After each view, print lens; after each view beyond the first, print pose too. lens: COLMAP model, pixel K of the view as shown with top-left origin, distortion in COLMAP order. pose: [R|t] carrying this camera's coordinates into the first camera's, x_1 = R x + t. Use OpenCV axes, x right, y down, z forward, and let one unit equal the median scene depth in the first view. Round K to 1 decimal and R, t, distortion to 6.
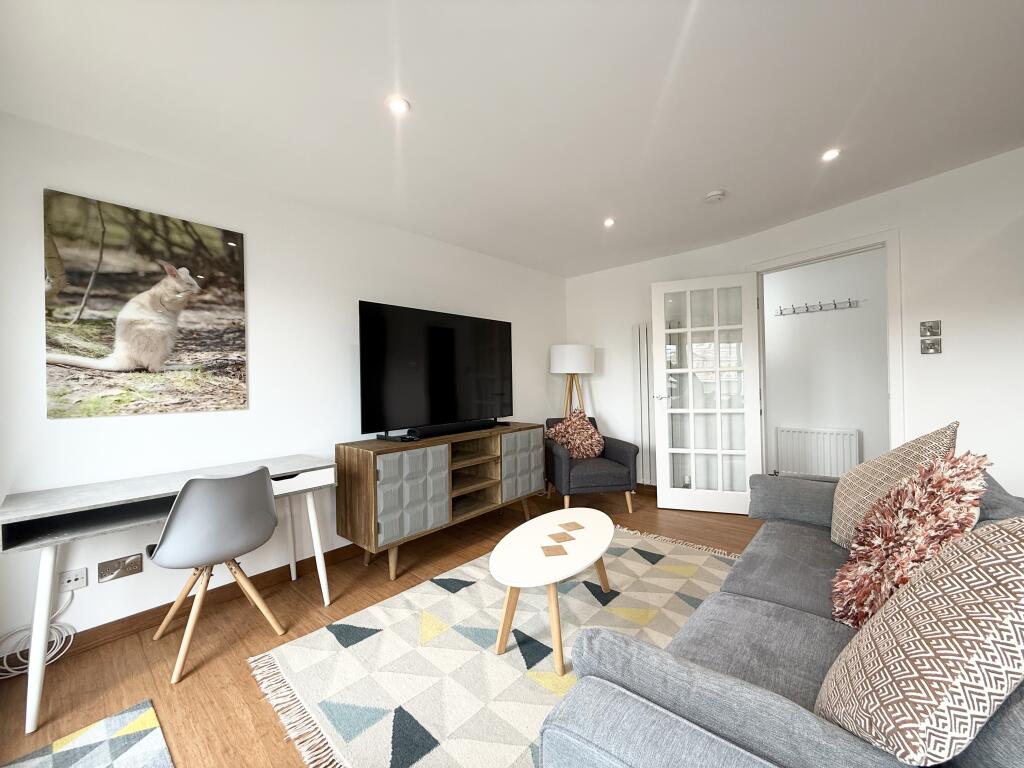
lens RADIAL K [[408.2, 0, 509.3], [0, 408.2, 384.3], [0, 0, 1]] dist [-0.000452, 0.000589]
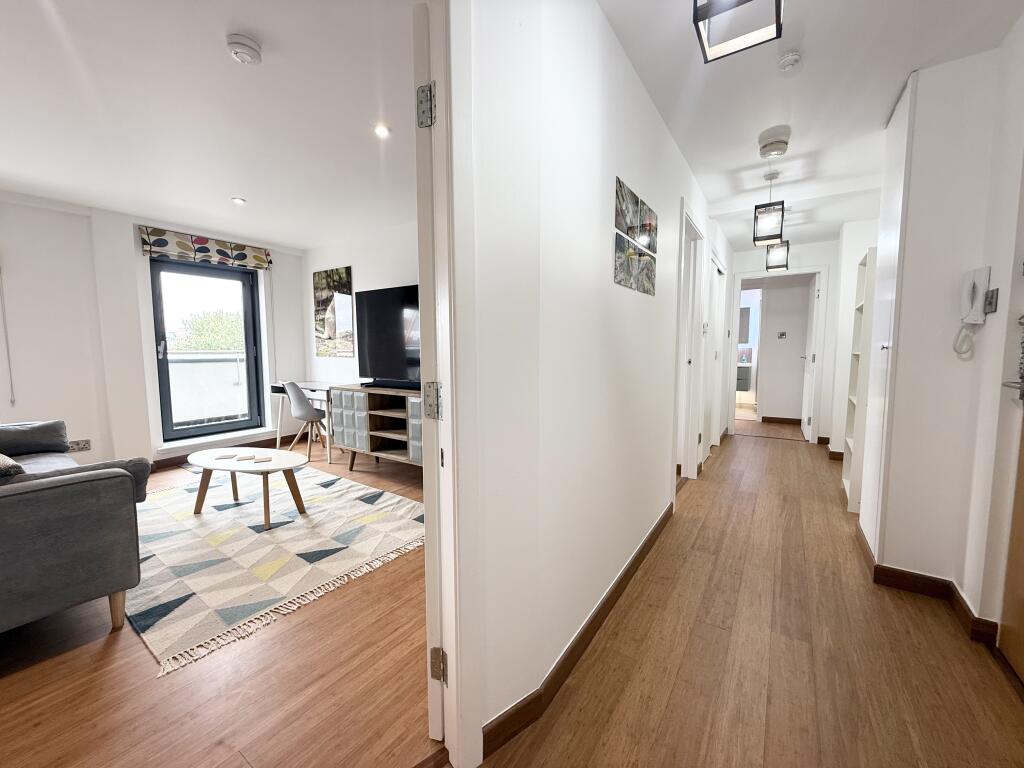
lens RADIAL K [[408.2, 0, 509.3], [0, 408.2, 384.3], [0, 0, 1]] dist [-0.000452, 0.000589]
pose [[0.120698, 0.109491, -0.986633, 1.531354], [-0.005648, 0.993958, 0.109613, -0.034458], [0.992673, -0.007658, 0.120587, 1.664267]]
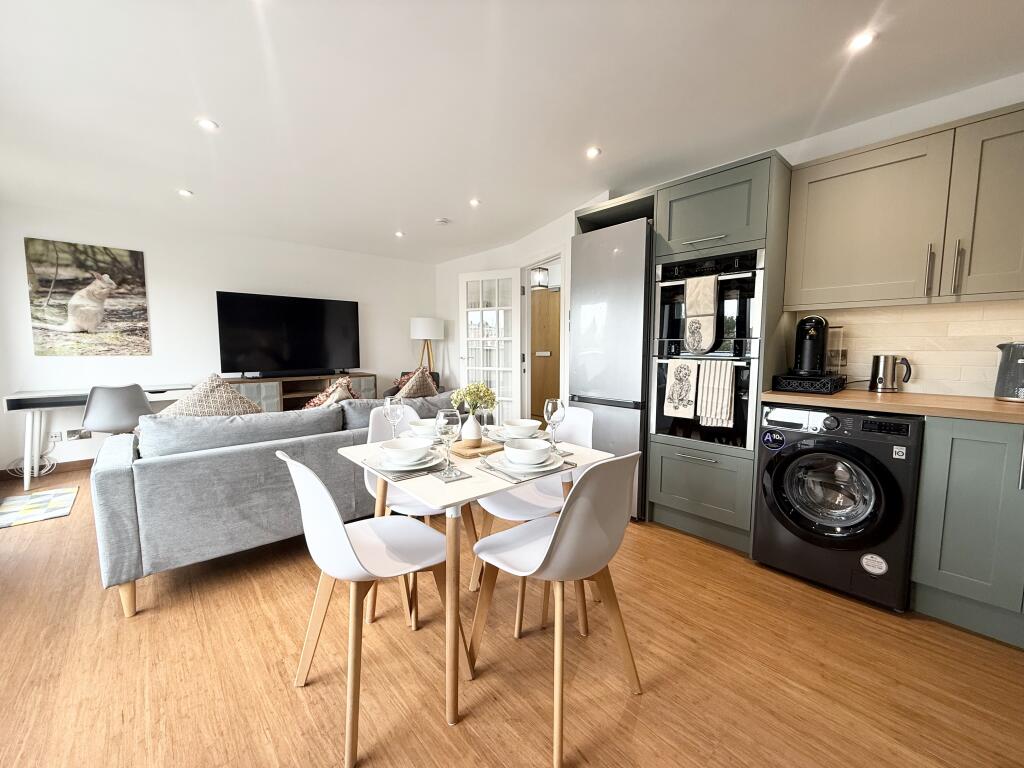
lens RADIAL K [[408.2, 0, 509.3], [0, 408.2, 384.3], [0, 0, 1]] dist [-0.000452, 0.000589]
pose [[0.993022, 0.038413, -0.111497, 1.181979], [-0.028217, 0.995394, 0.091624, -0.020921], [0.114503, -0.087839, 0.989532, -0.610544]]
